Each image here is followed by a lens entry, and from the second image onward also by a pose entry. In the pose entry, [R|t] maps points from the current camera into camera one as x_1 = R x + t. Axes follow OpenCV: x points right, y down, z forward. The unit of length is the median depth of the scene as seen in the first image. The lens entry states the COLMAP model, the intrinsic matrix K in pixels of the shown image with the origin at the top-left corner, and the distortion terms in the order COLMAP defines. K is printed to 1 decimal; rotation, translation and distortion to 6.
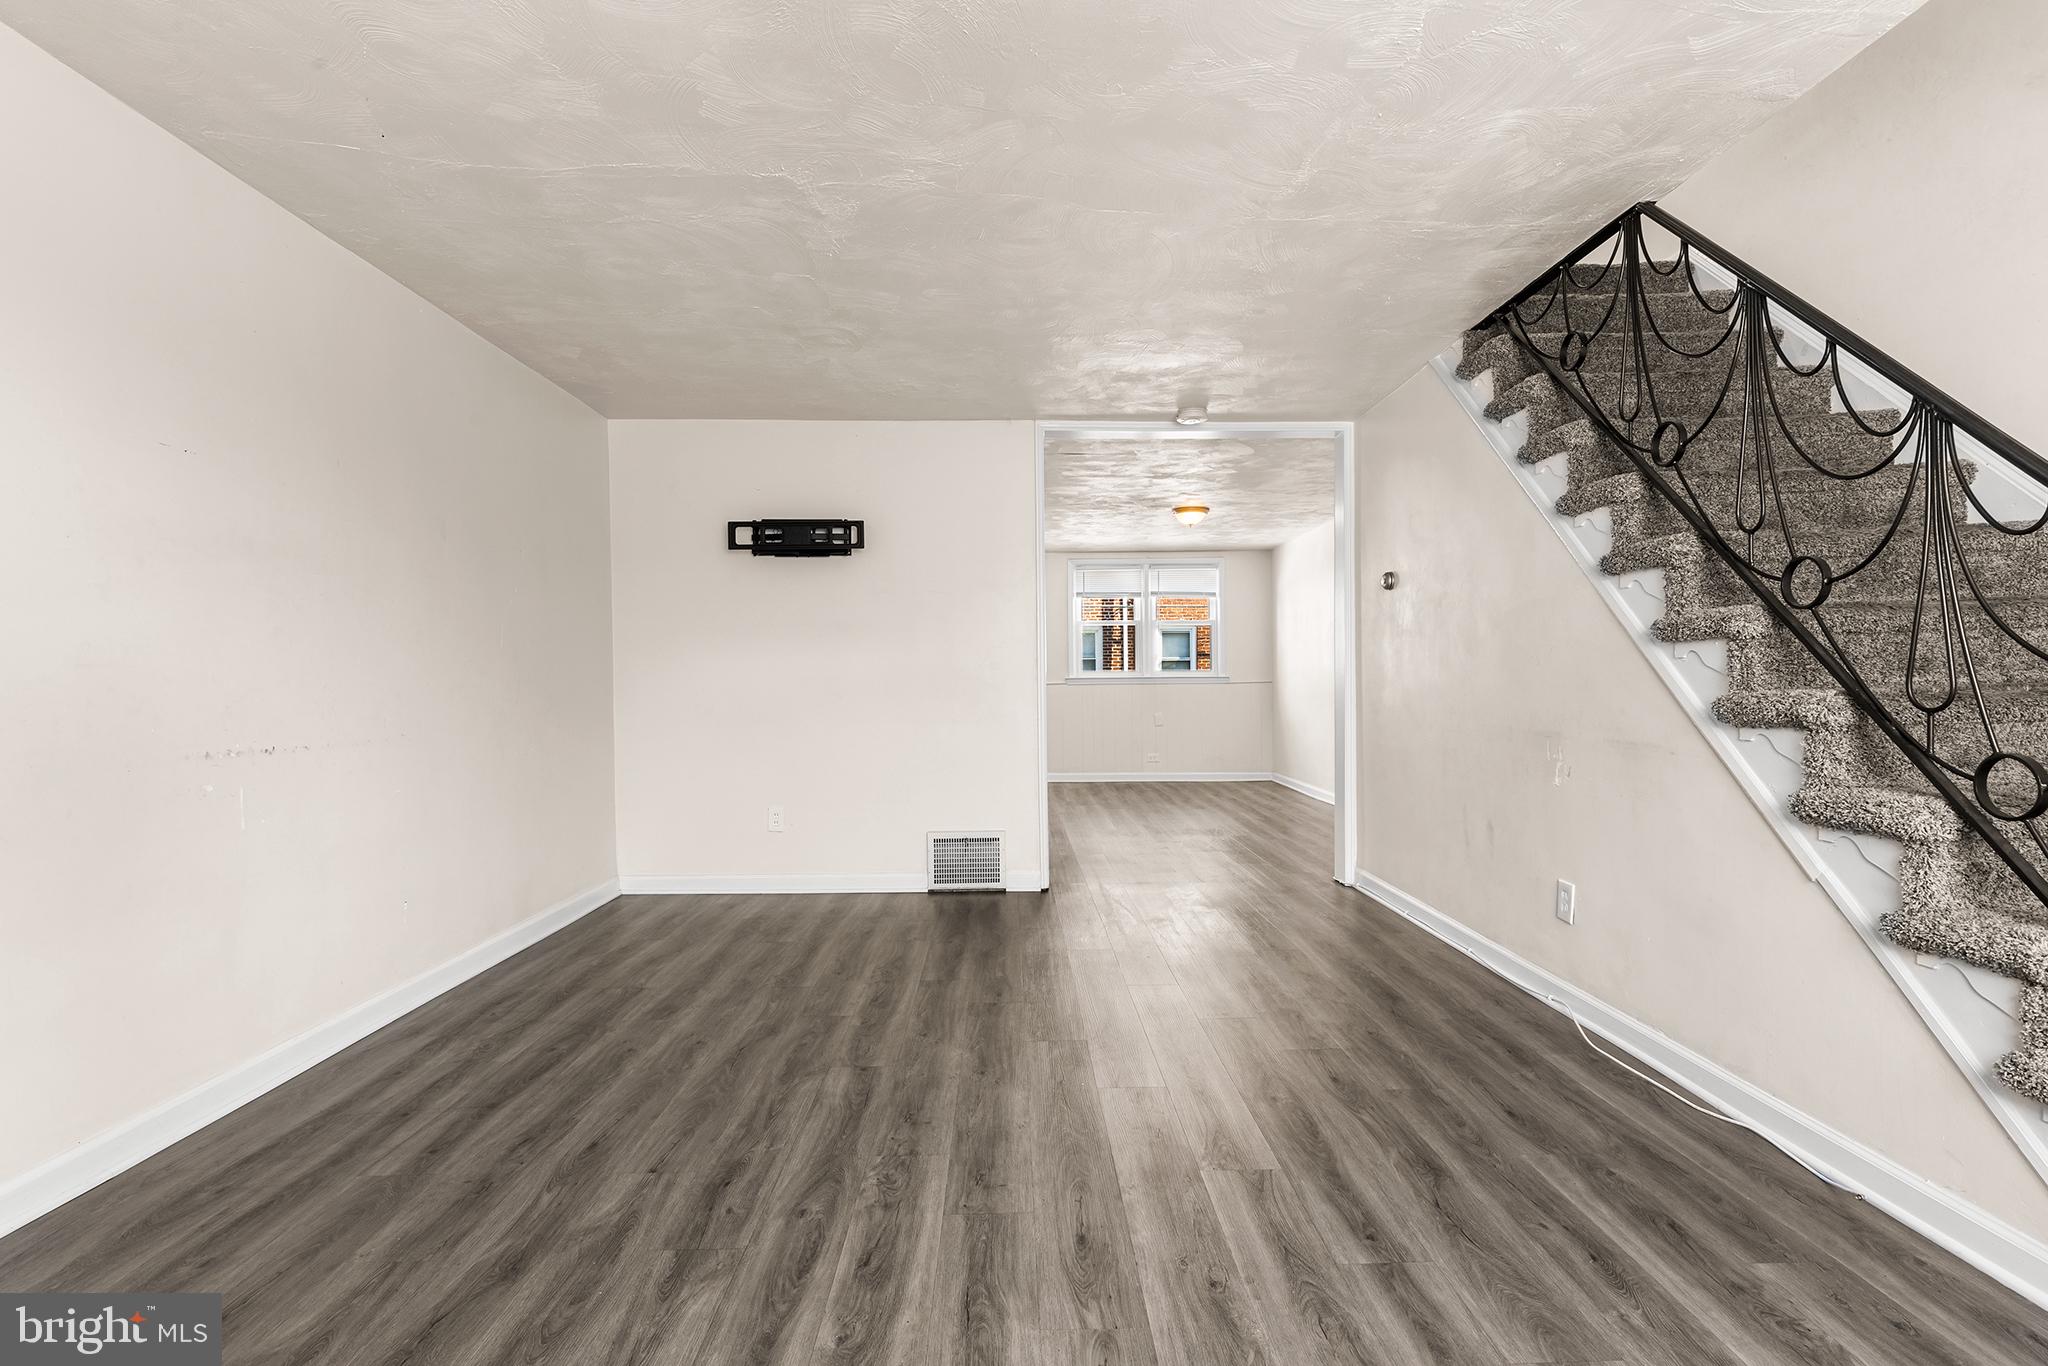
lens RADIAL K [[924.7, 0, 1050.2], [0, 924.7, 690.3], [0, 0, 1]] dist [0.003568, -0.000207]
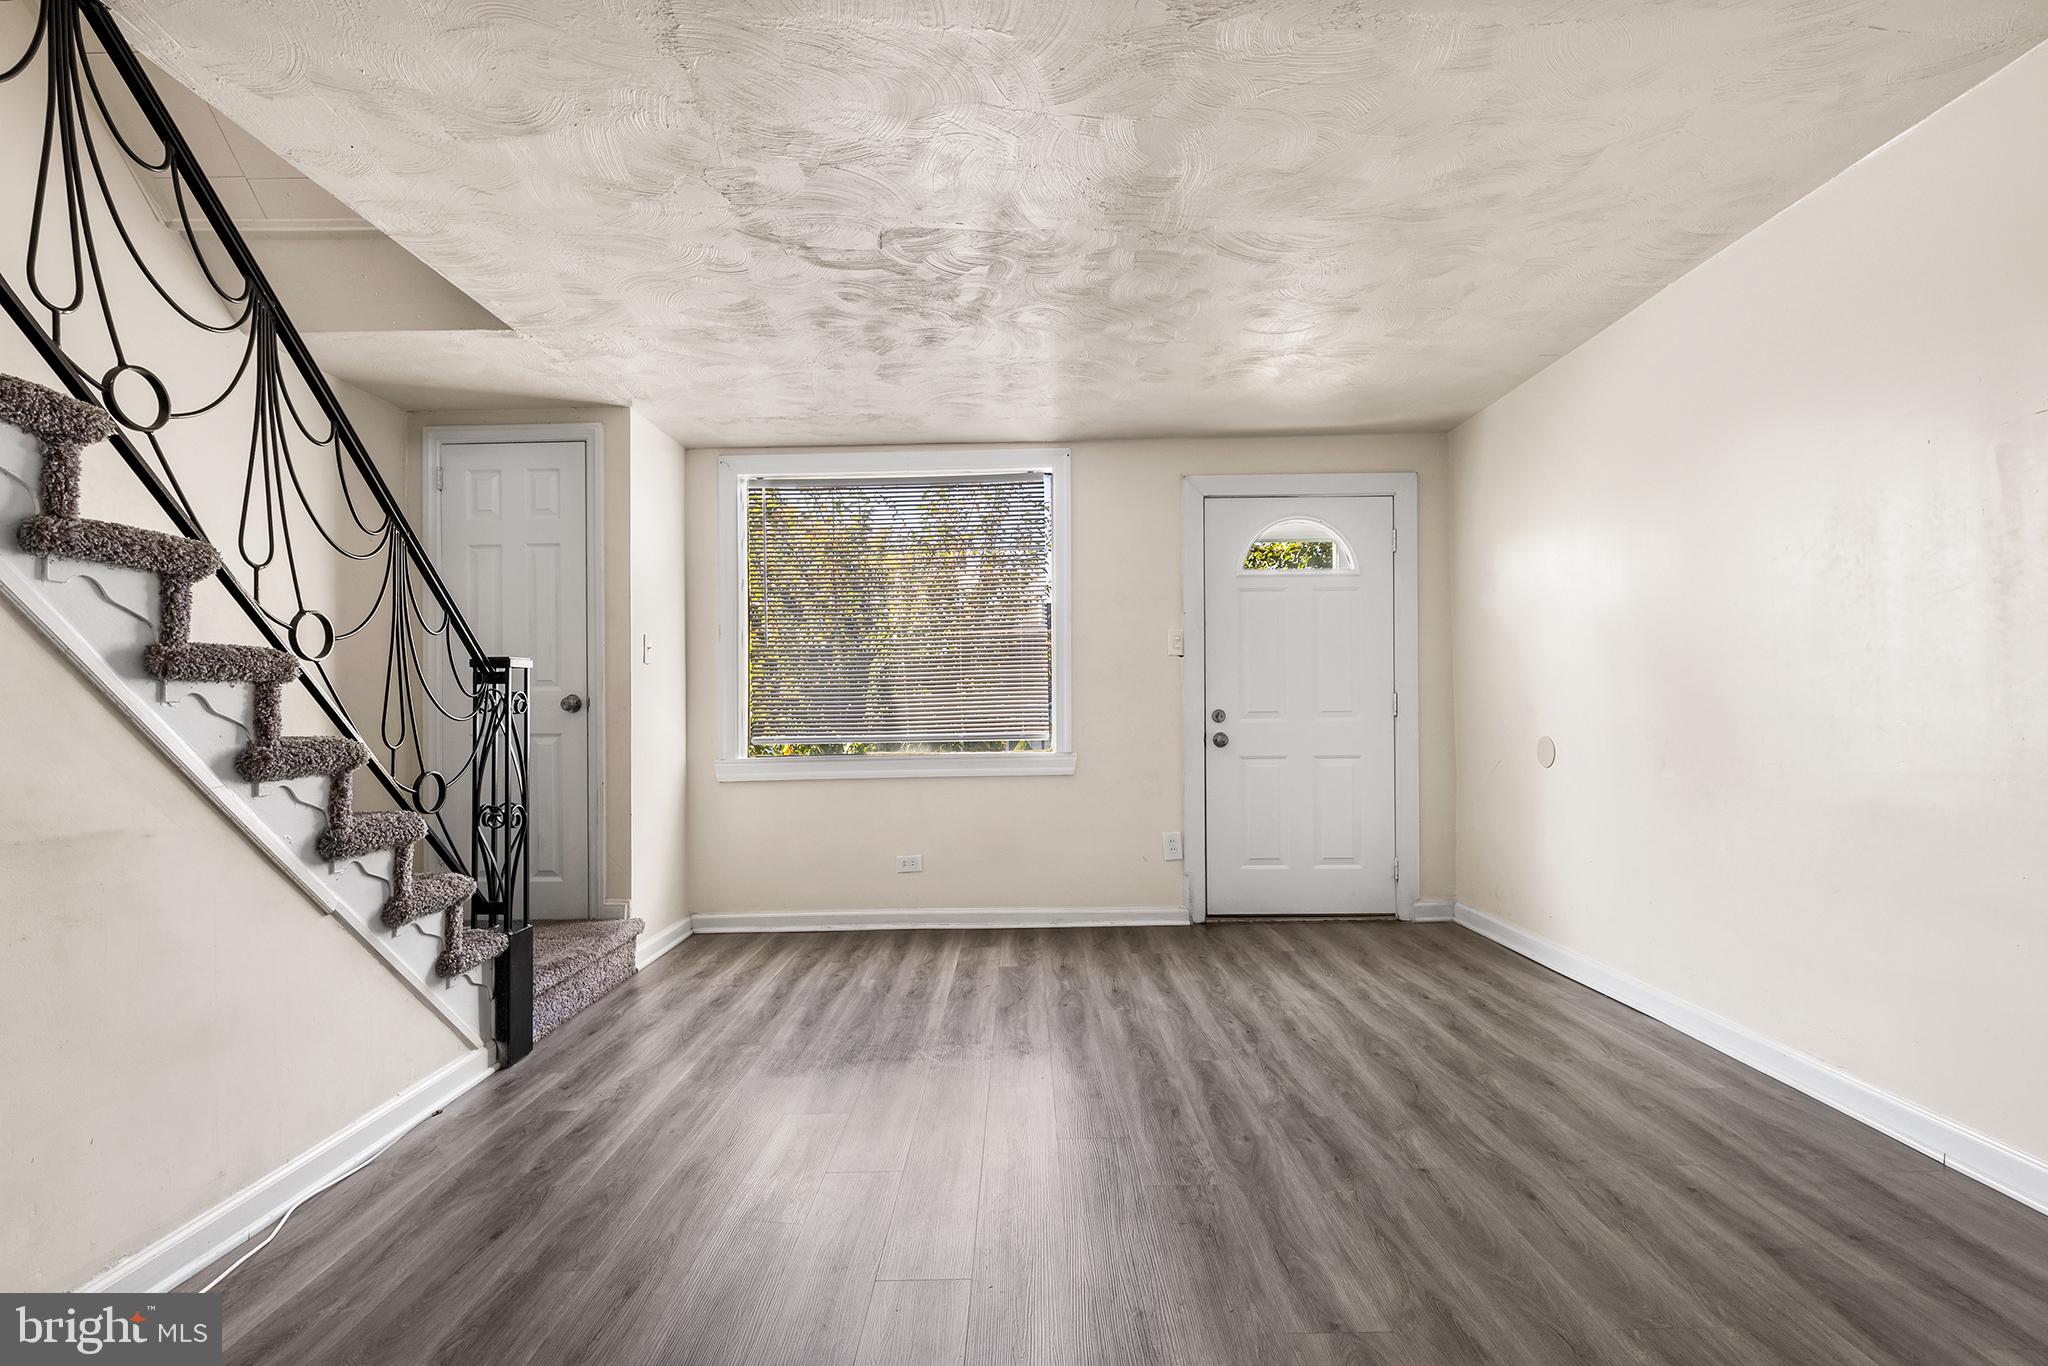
lens RADIAL K [[923.3, 0, 1023.2], [0, 923.3, 663.9], [0, 0, 1]] dist [0.004073, 0.000089]
pose [[-0.998534, 0.028687, 0.045908, -0.037512], [0.027025, 0.998971, -0.036429, -0.021009], [-0.046906, -0.035134, -0.998281, 1.800707]]
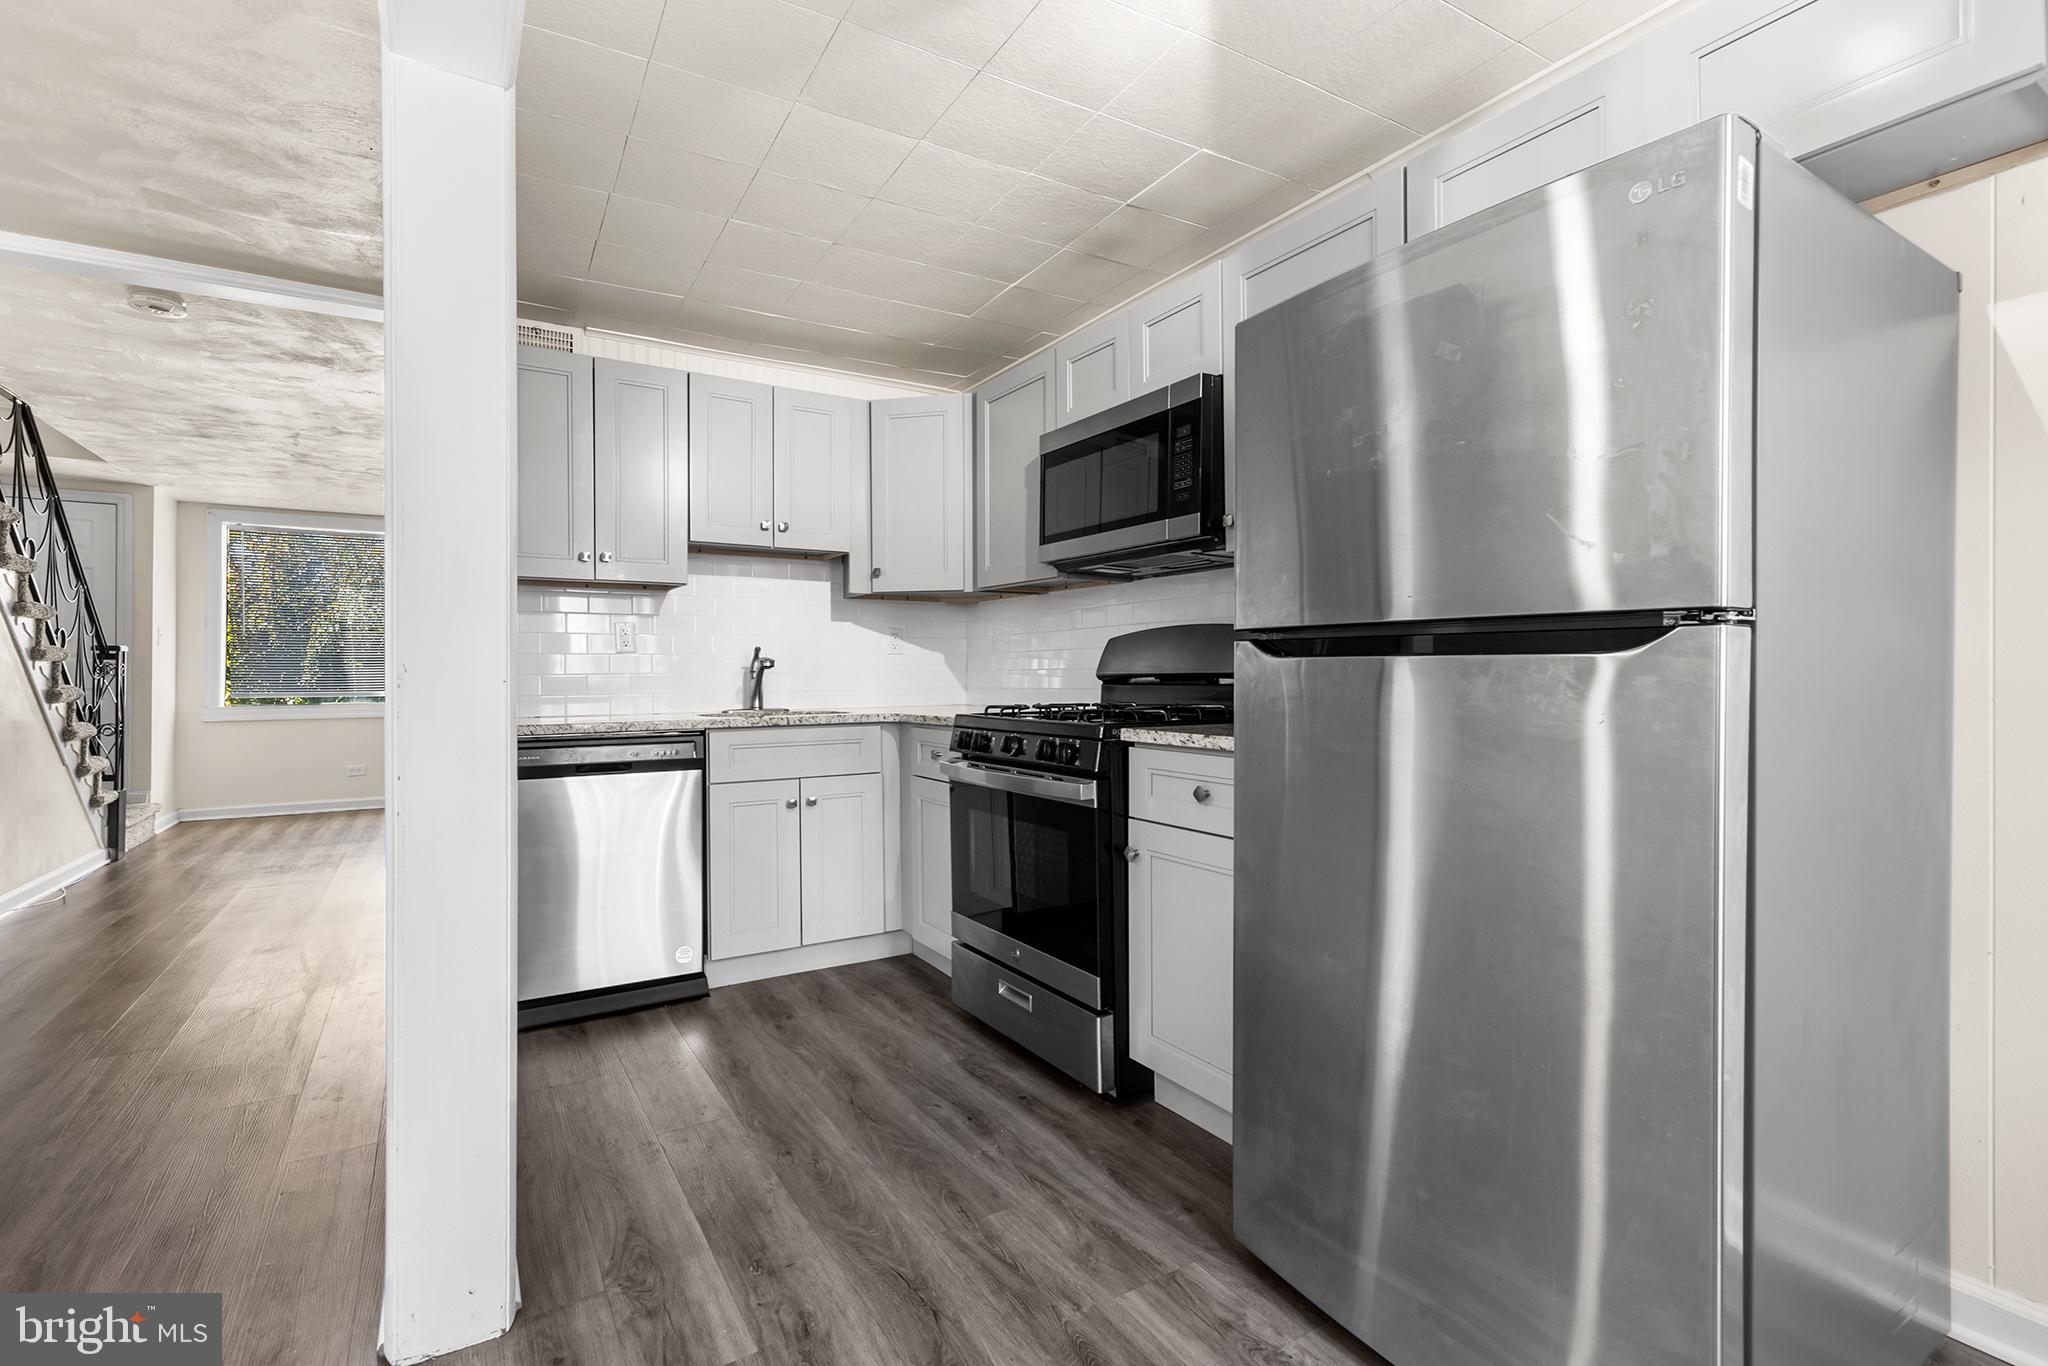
lens RADIAL K [[929.2, 0, 1015.1], [0, 929.2, 676.8], [0, 0, 1]] dist [-0.001251, -0.000241]
pose [[-0.874578, 0.015525, -0.484636, -0.143225], [0.008906, 0.999833, 0.015957, -0.031963], [0.484803, 0.009639, -0.874570, 3.778809]]
